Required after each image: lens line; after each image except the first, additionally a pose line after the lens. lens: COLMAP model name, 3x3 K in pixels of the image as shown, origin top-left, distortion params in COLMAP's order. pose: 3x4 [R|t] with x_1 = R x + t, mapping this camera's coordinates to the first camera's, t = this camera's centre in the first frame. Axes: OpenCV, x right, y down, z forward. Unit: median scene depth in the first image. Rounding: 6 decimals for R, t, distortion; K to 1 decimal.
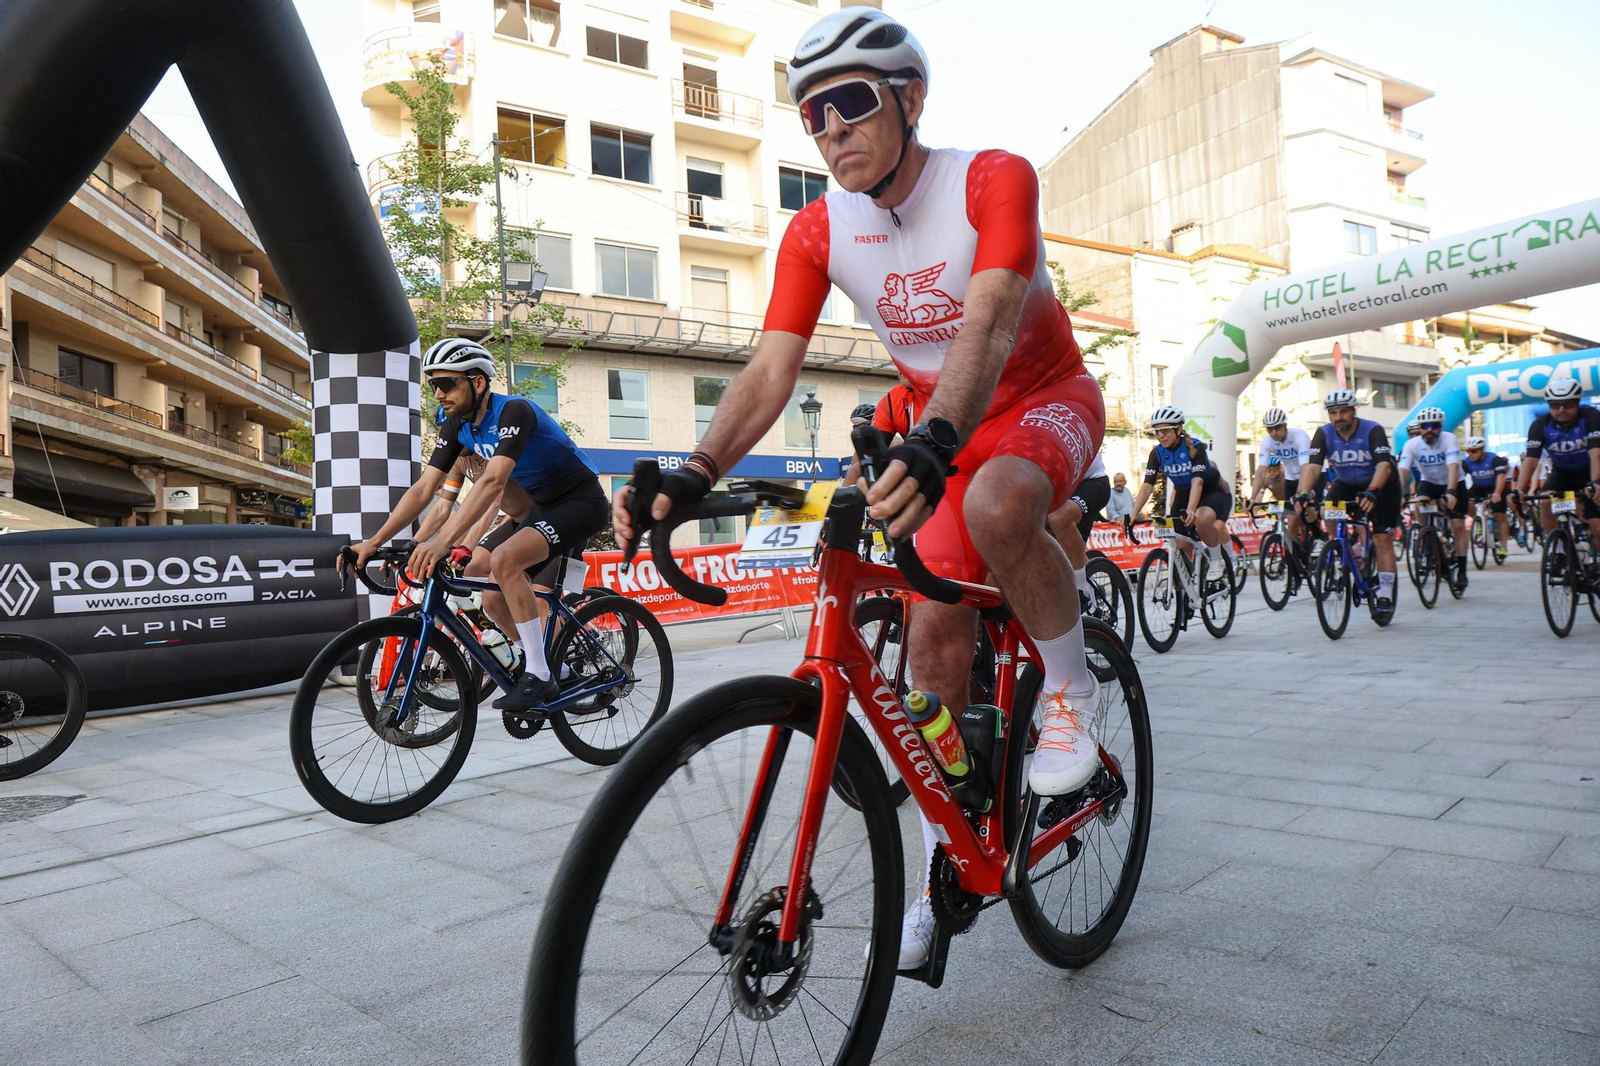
lens RADIAL K [[1048.3, 0, 800.0], [0, 1048.3, 533.0], [0, 0, 1]] dist [-0.010828, -0.000667]
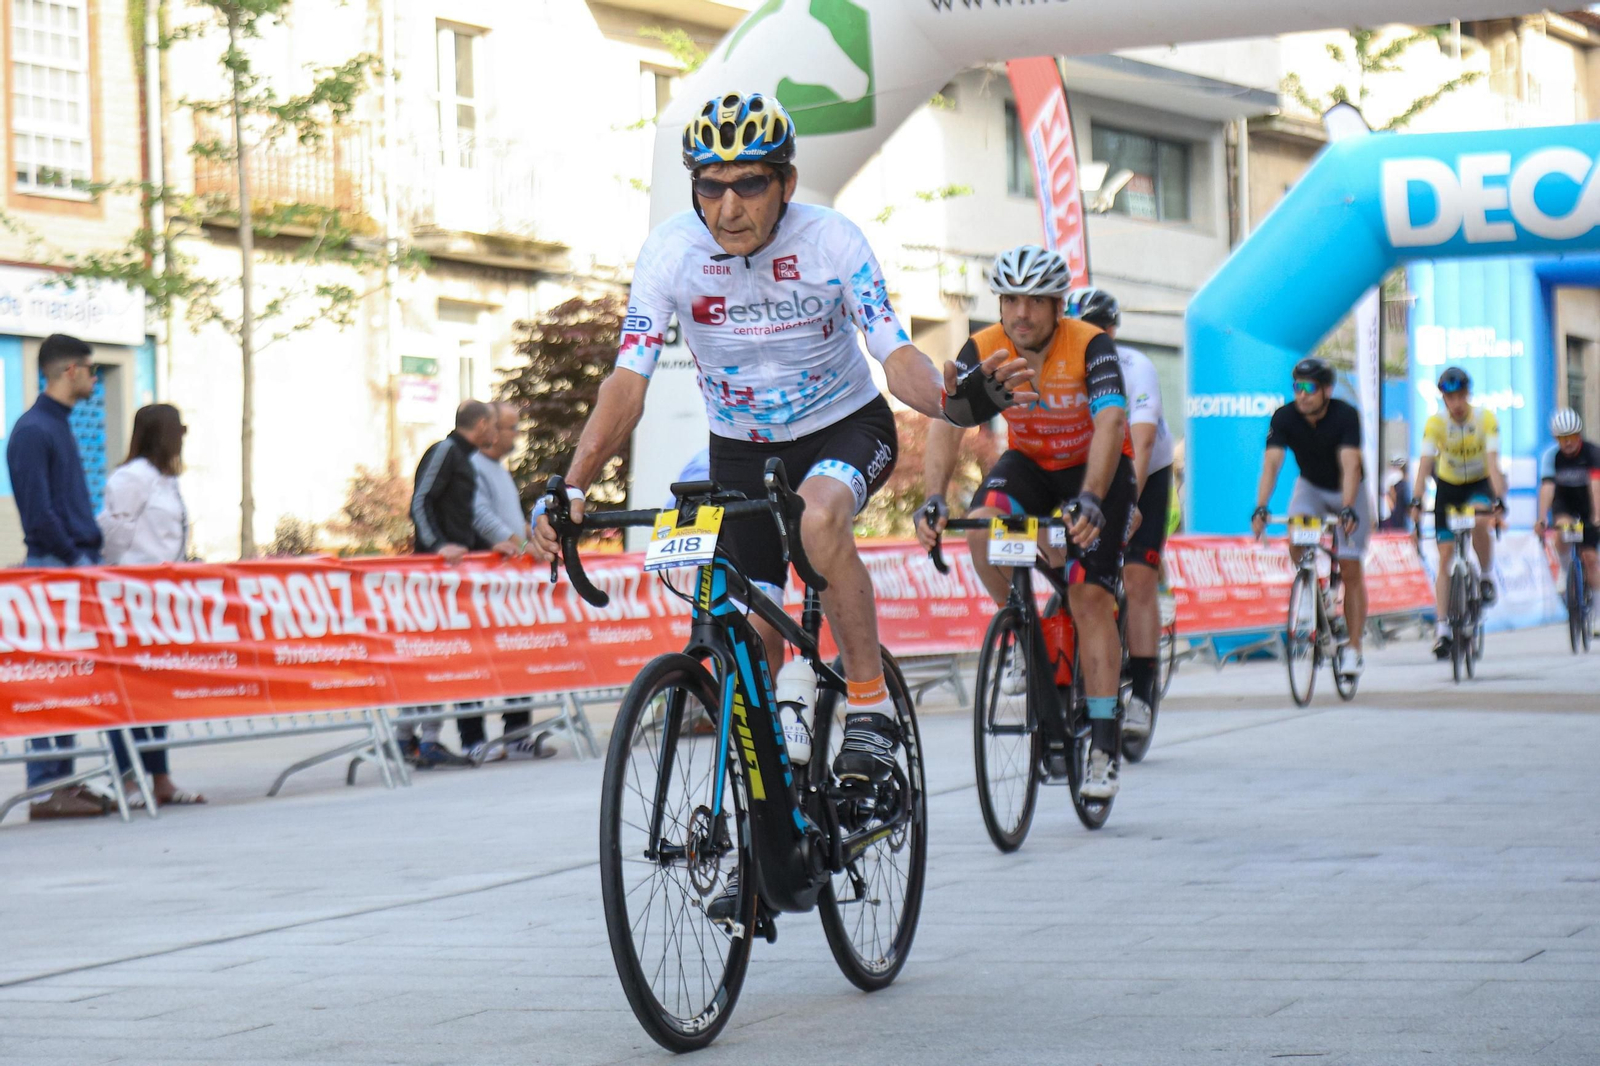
lens RADIAL K [[4311.6, 0, 748.9], [0, 4311.6, 535.2], [0, 0, 1]] dist [-0.130477, 0.403977]
pose [[0.903765, 0.034640, 0.426625, -0.205274], [-0.028705, 0.999381, -0.020334, 0.009319], [-0.427066, 0.006131, 0.904200, -0.260699]]
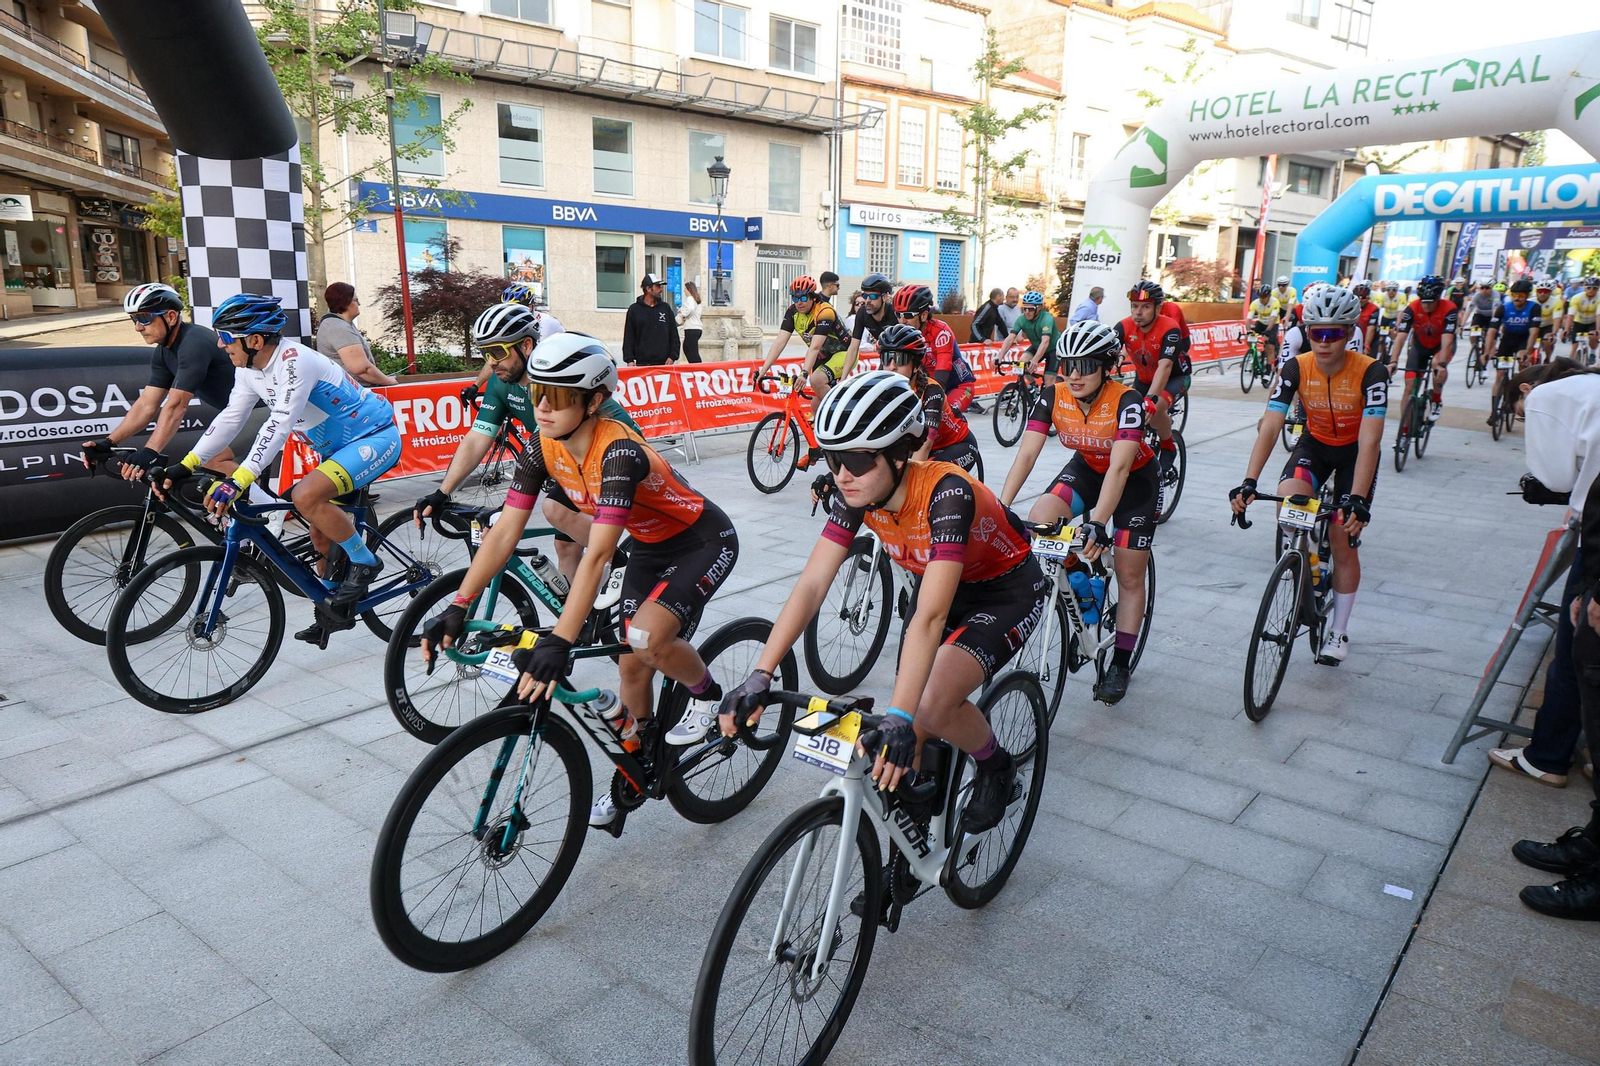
lens RADIAL K [[1058.7, 0, 800.0], [0, 1058.7, 533.0], [0, 0, 1]] dist [-0.012902, 0.004492]
pose [[0.993945, 0.035993, 0.103812, -0.005336], [-0.060447, 0.968119, 0.243088, -0.056683], [-0.091753, -0.247892, 0.964433, -0.009894]]
